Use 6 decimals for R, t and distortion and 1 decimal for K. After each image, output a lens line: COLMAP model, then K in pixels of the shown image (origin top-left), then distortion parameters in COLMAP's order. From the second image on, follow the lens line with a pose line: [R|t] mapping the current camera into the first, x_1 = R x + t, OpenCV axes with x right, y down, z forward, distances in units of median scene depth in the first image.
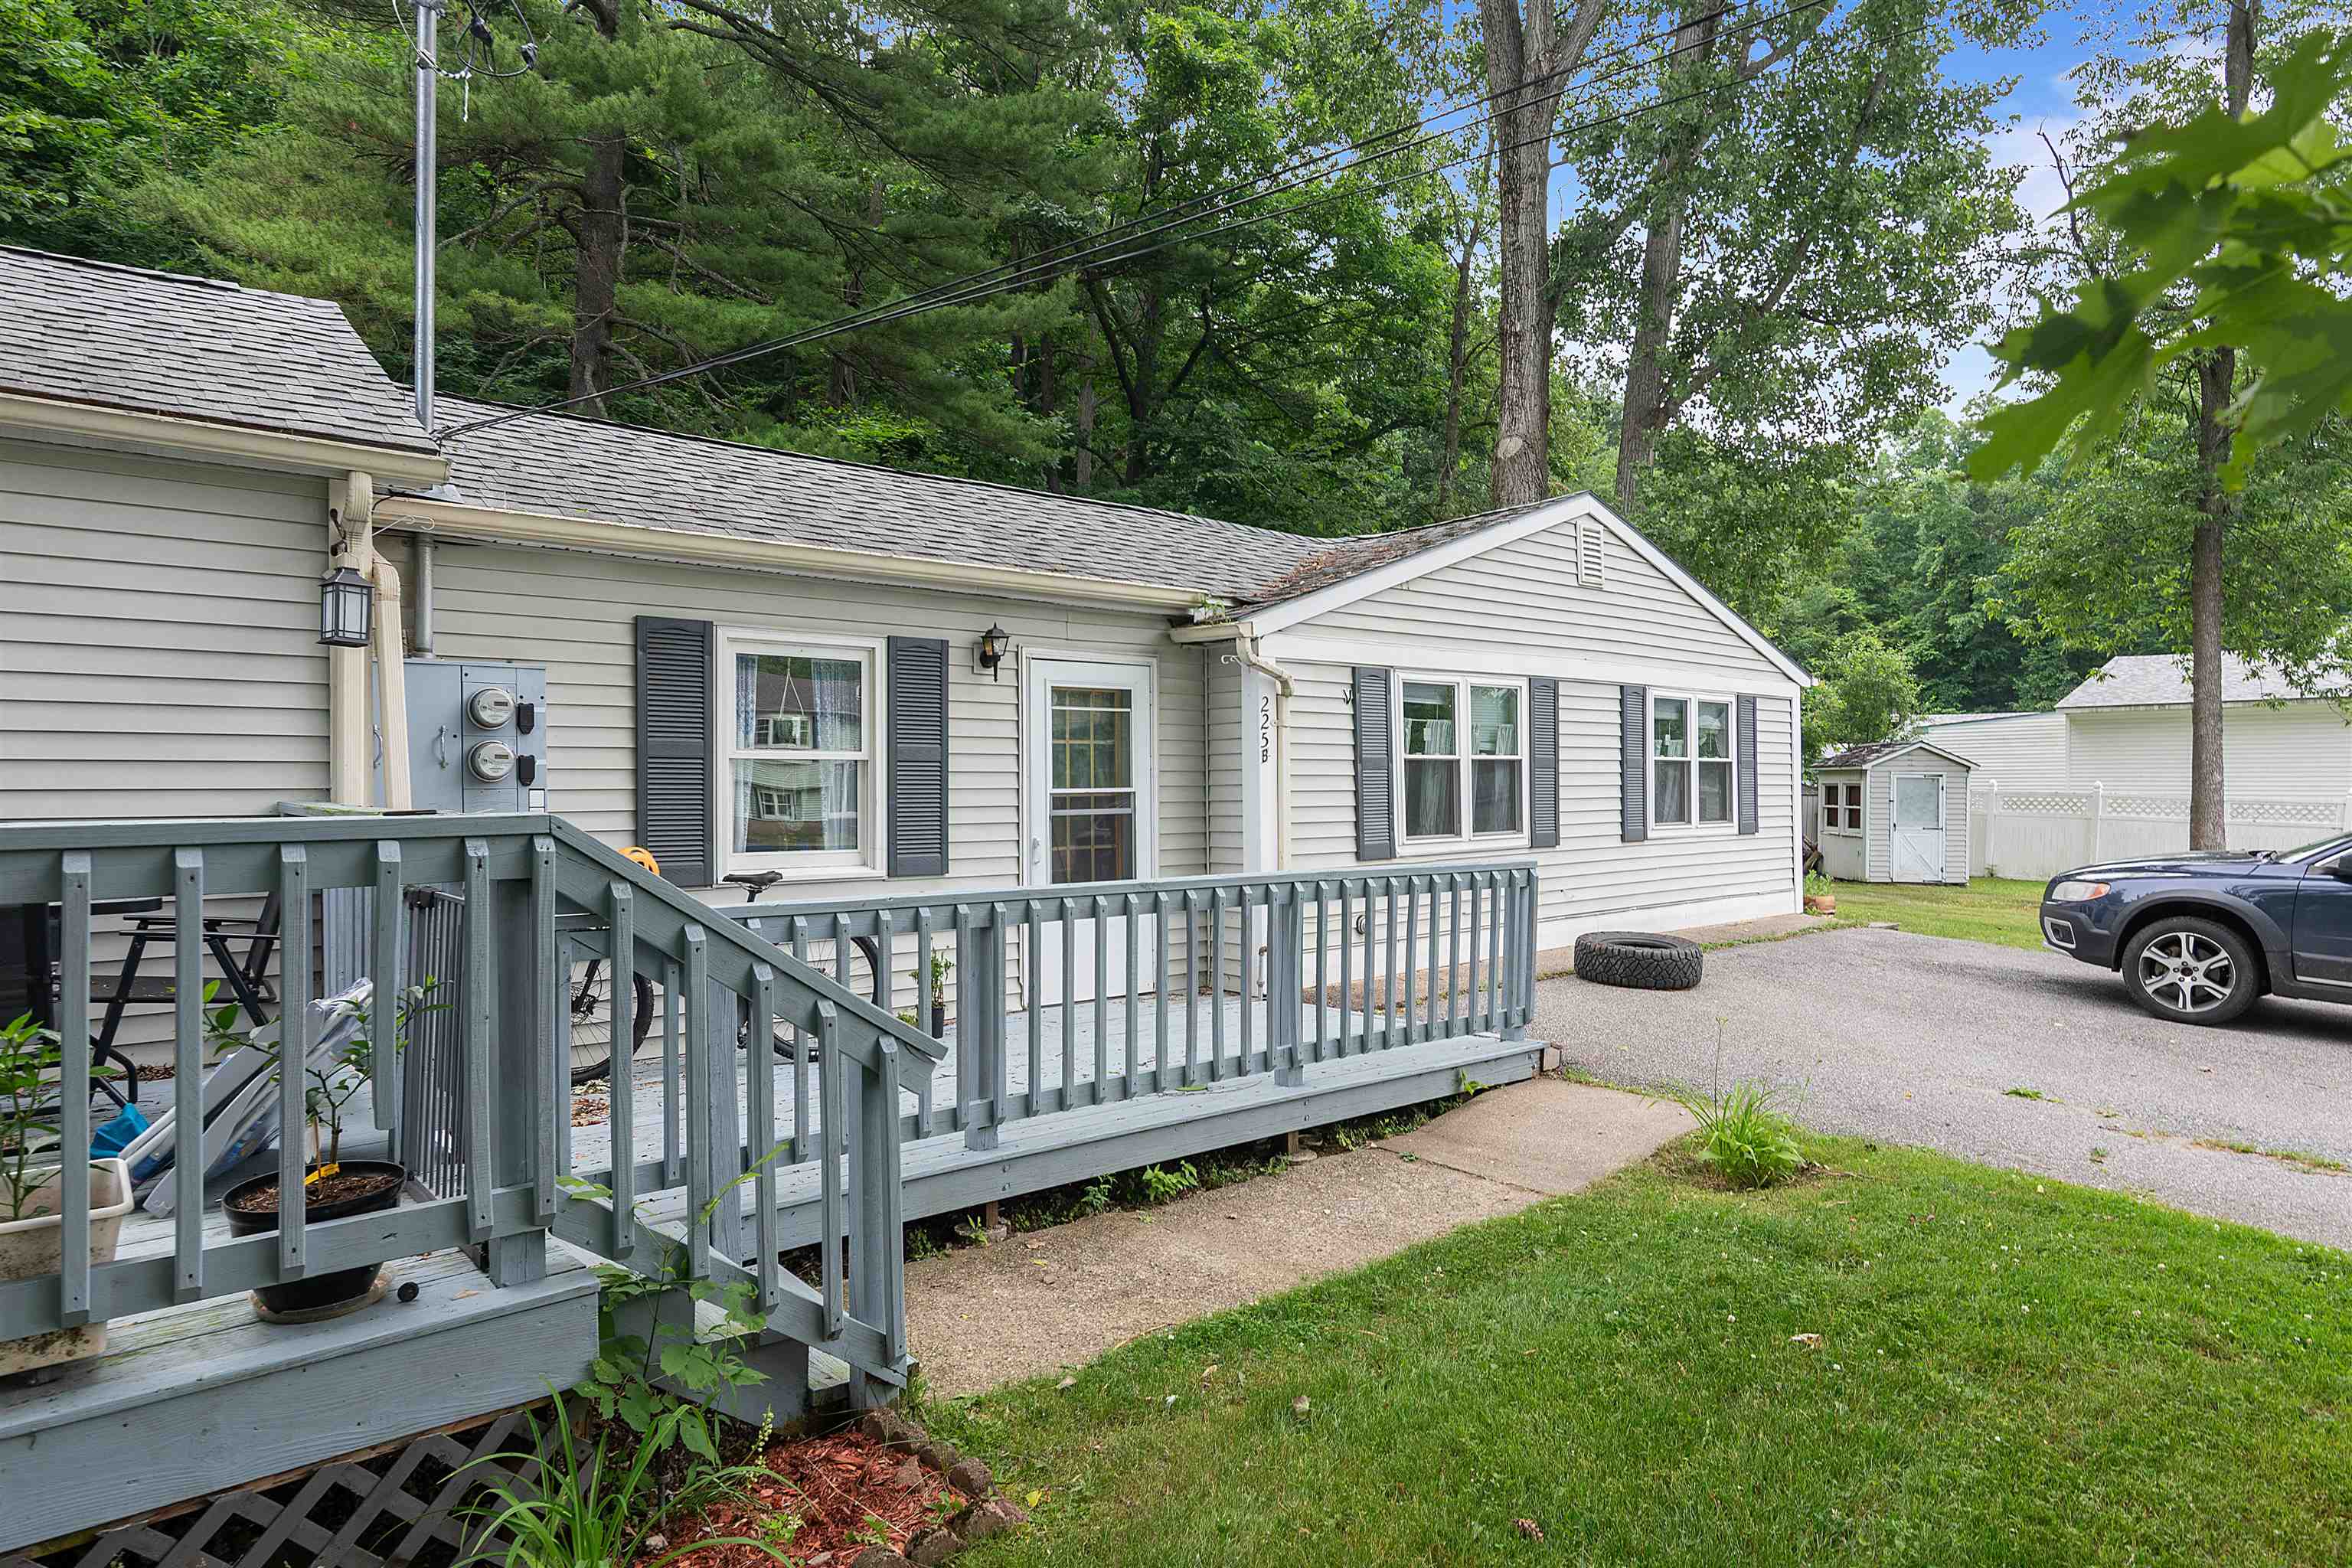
lens RADIAL K [[1345.5, 0, 1176.0], [0, 1345.5, 784.0], [0, 0, 1]] dist [-0.002755, -0.000526]
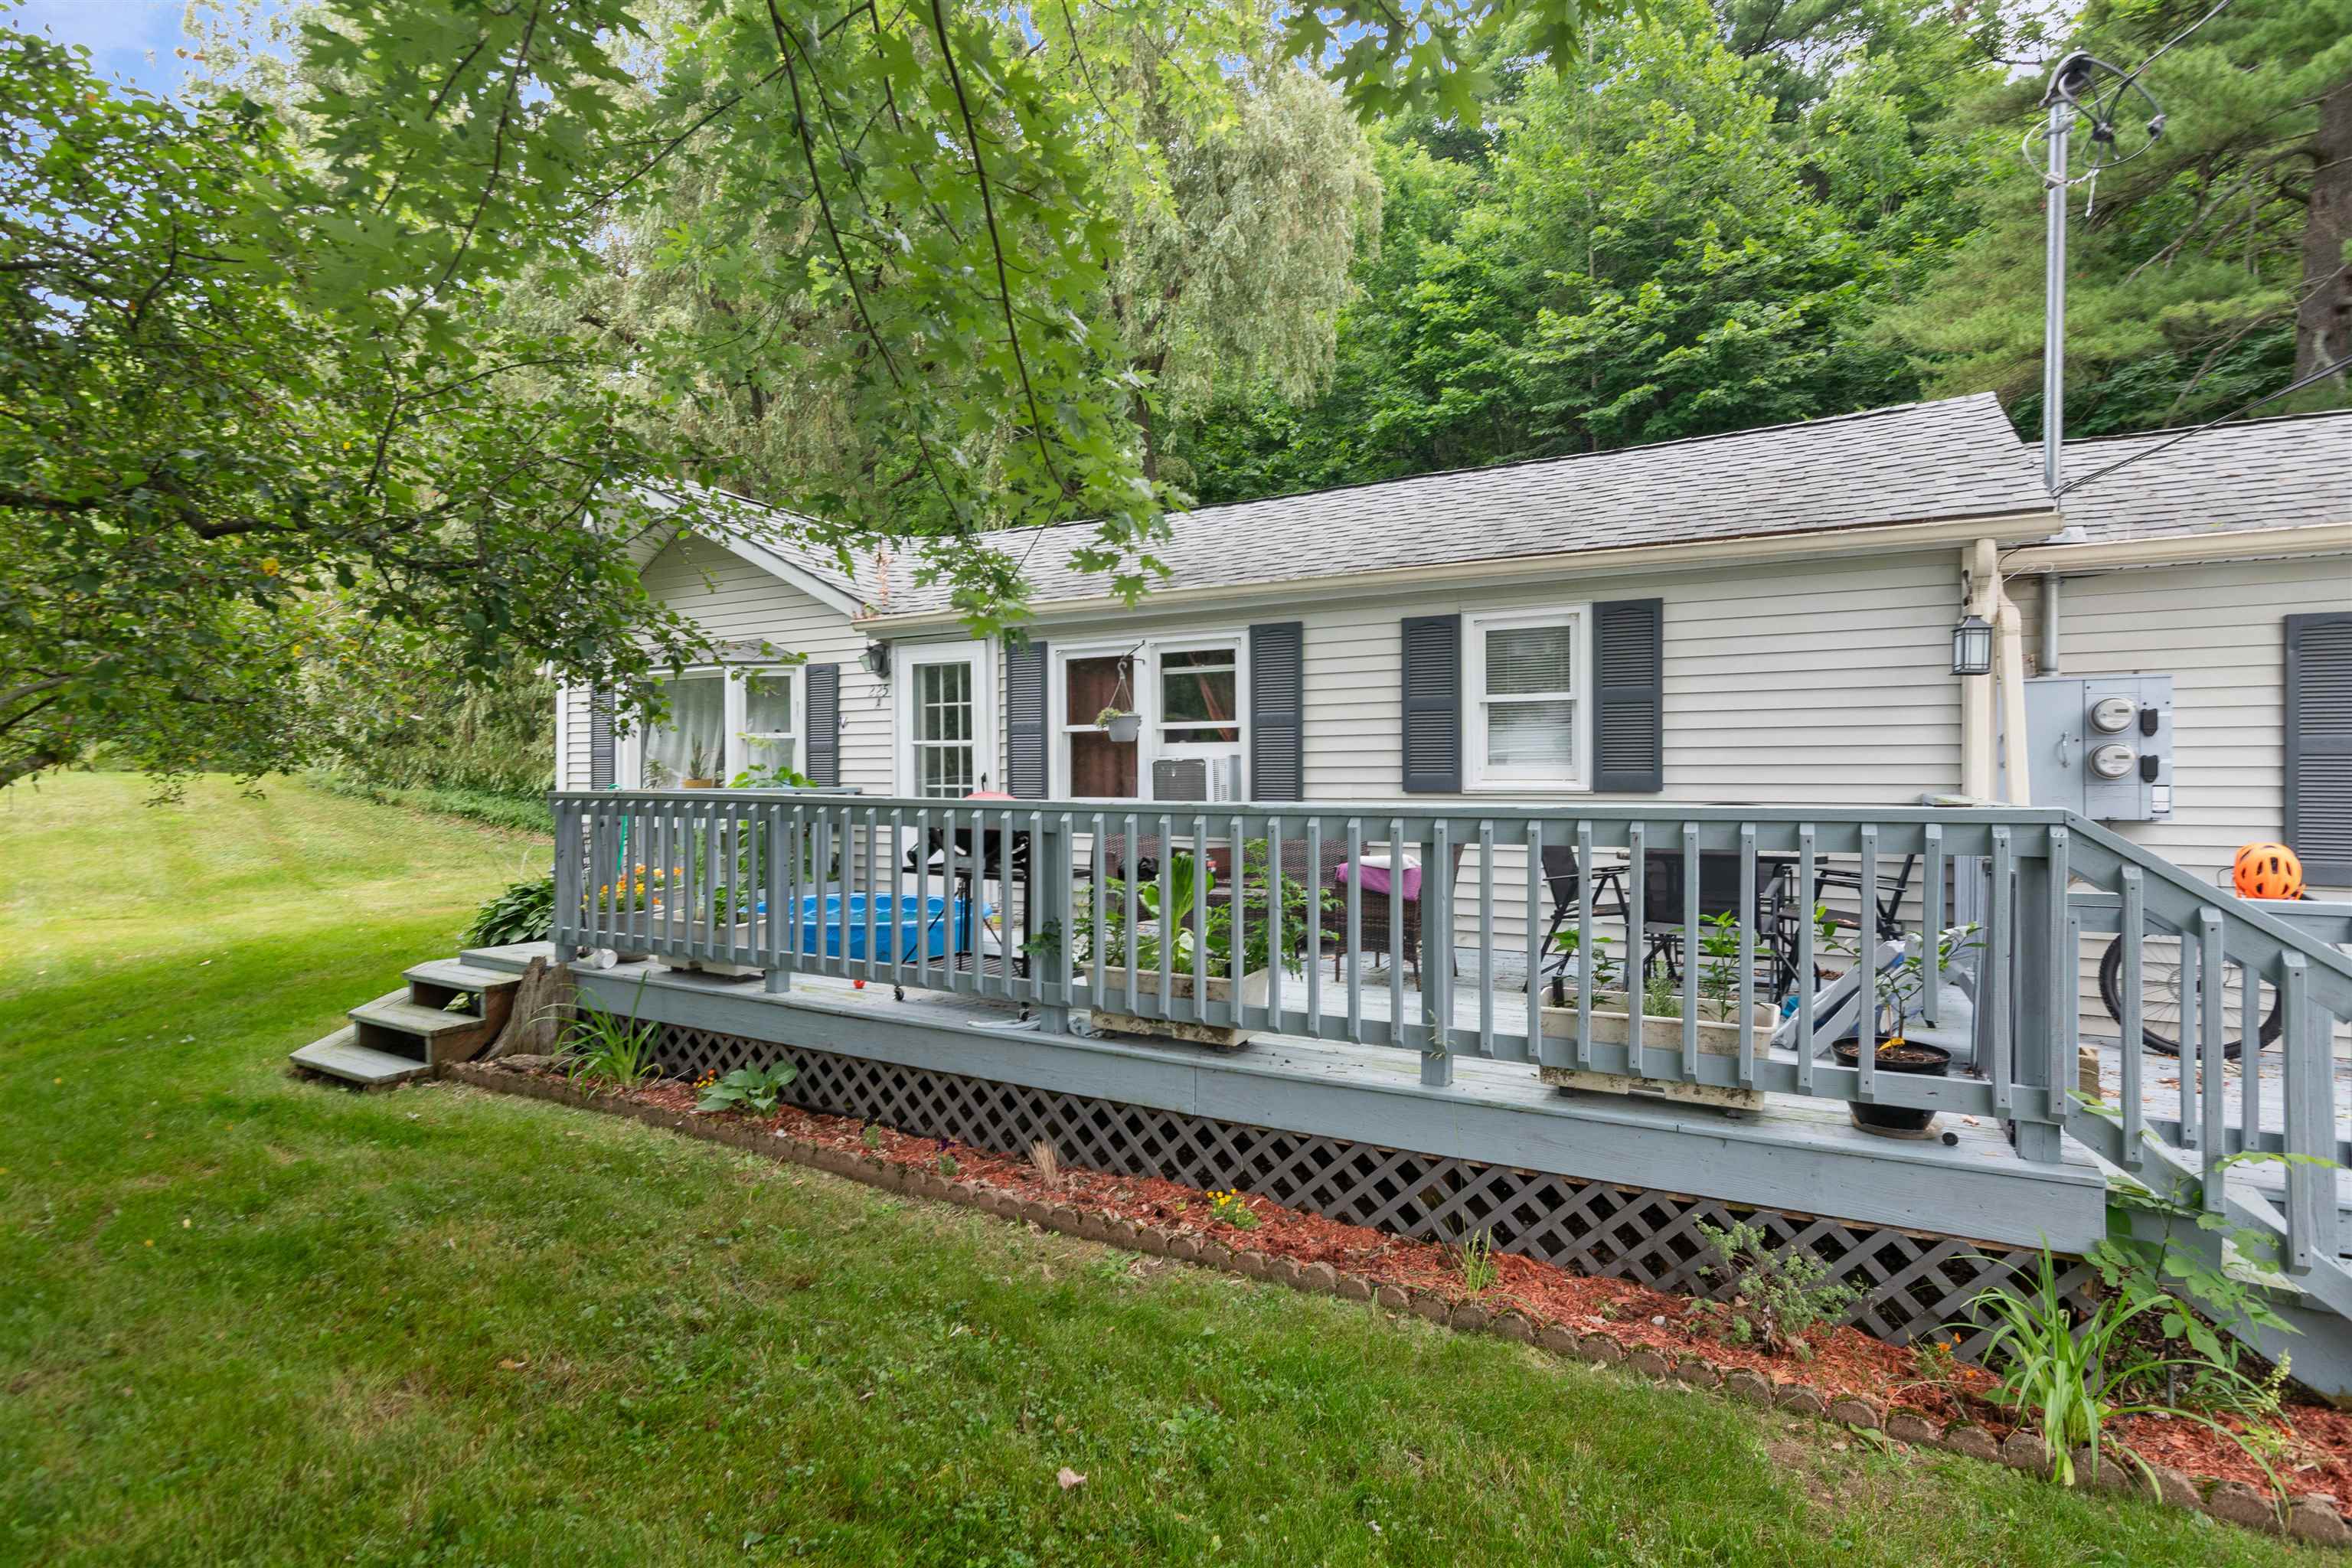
lens RADIAL K [[1155.1, 0, 1164.0], [0, 1155.1, 781.3], [0, 0, 1]] dist [-0.000723, 0.000655]
pose [[0.339194, 0.007139, -0.940689, 0.146349], [-0.000711, 0.999973, 0.007333, -0.006196], [0.940716, -0.001819, 0.339190, -0.101212]]
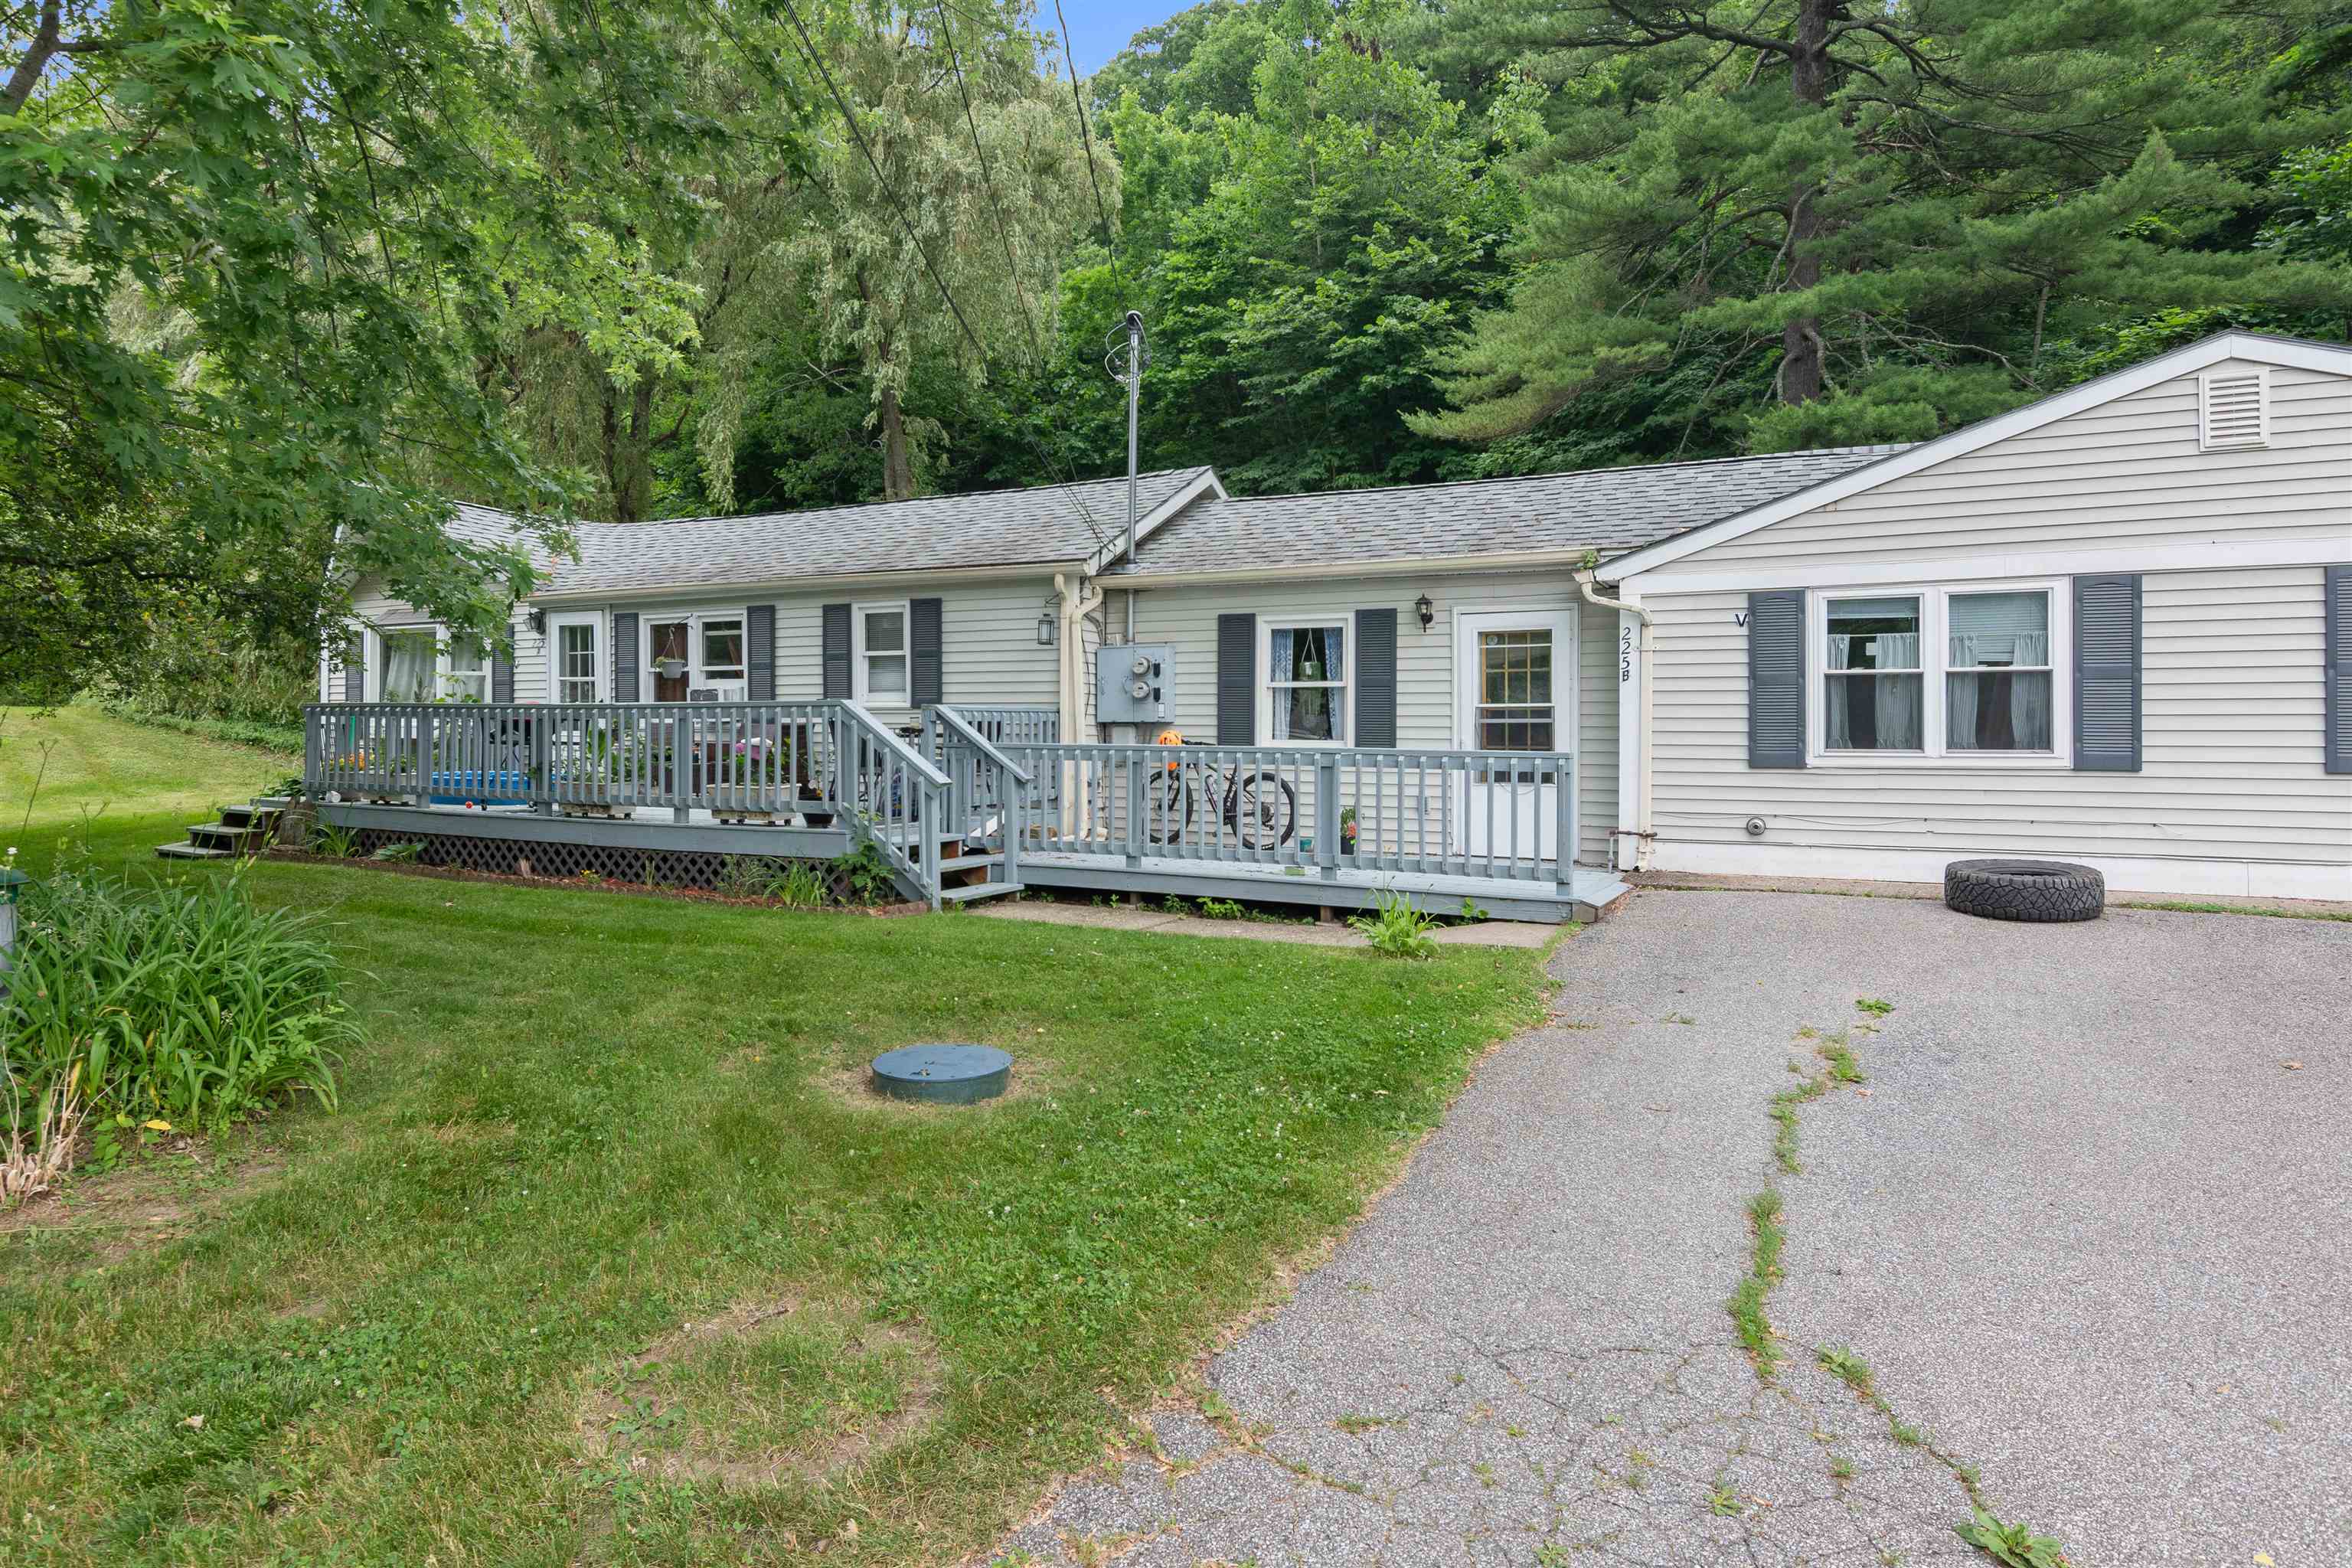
lens RADIAL K [[1444.3, 0, 1176.6], [0, 1444.3, 752.1], [0, 0, 1]] dist [-0.002904, -0.000895]
pose [[0.366409, 0.017310, -0.930293, 1.681304], [-0.007041, 0.999850, 0.015831, 0.045366], [0.930427, 0.000750, 0.366476, 0.195980]]
